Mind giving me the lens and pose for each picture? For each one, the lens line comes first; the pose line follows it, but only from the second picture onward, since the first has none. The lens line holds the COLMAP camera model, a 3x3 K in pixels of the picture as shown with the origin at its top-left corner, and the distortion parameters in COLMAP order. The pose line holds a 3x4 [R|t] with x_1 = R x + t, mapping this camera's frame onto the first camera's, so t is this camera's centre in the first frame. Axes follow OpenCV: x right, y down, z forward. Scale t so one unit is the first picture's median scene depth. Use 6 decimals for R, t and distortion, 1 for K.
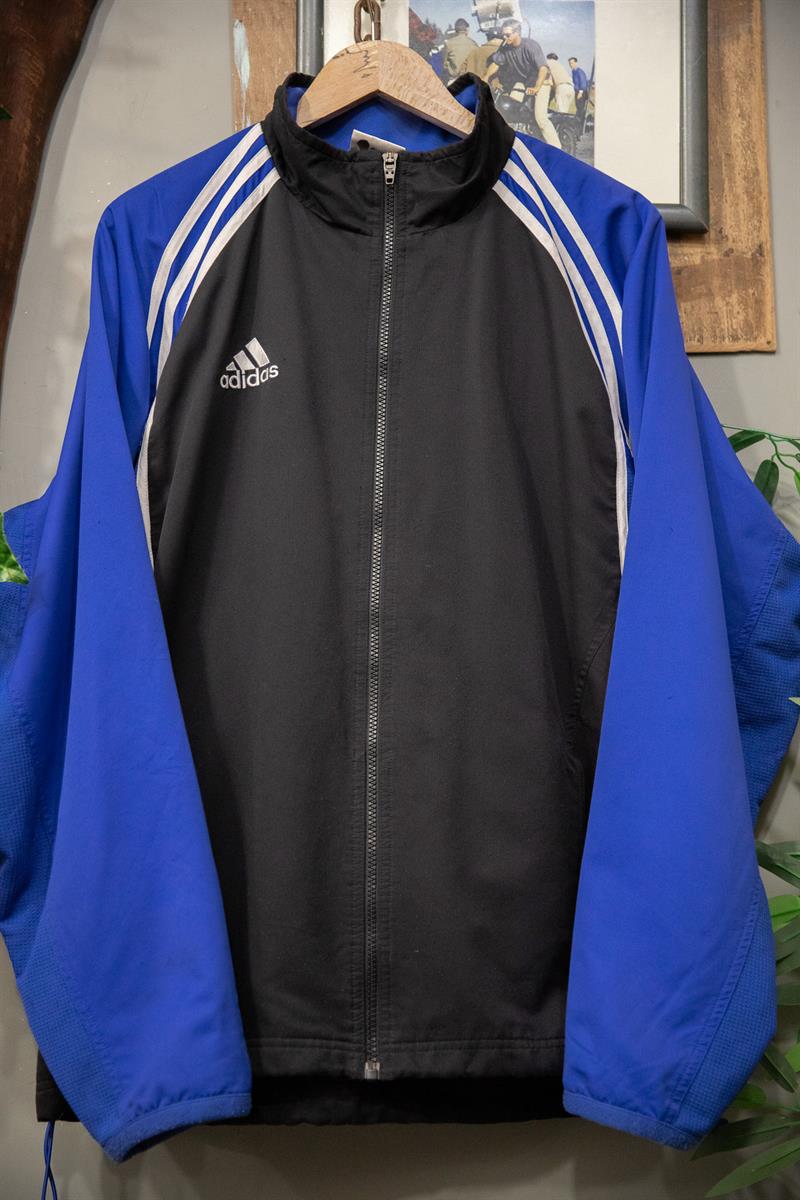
lens RADIAL K [[1647.7, 0, 387.1], [0, 1647.7, 601.1], [0, 0, 1]] dist [0.049616, 0.000000]
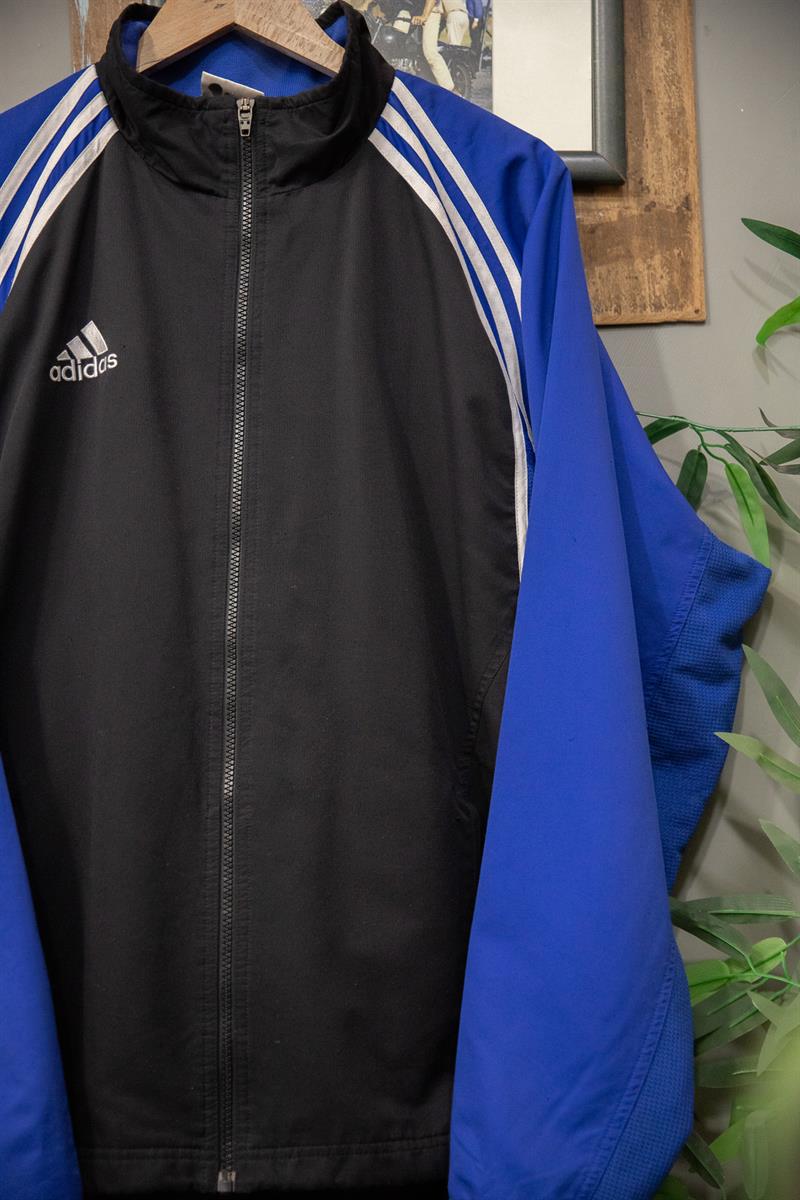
lens RADIAL K [[1647.7, 0, 397.6], [0, 1647.7, 599.3], [0, 0, 1]] dist [0.049616, 0.000000]
pose [[0.999841, -0.017104, -0.005062, 0.080571], [0.017343, 0.998512, 0.051702, -0.056408], [0.004170, -0.051782, 0.998650, 0.134898]]
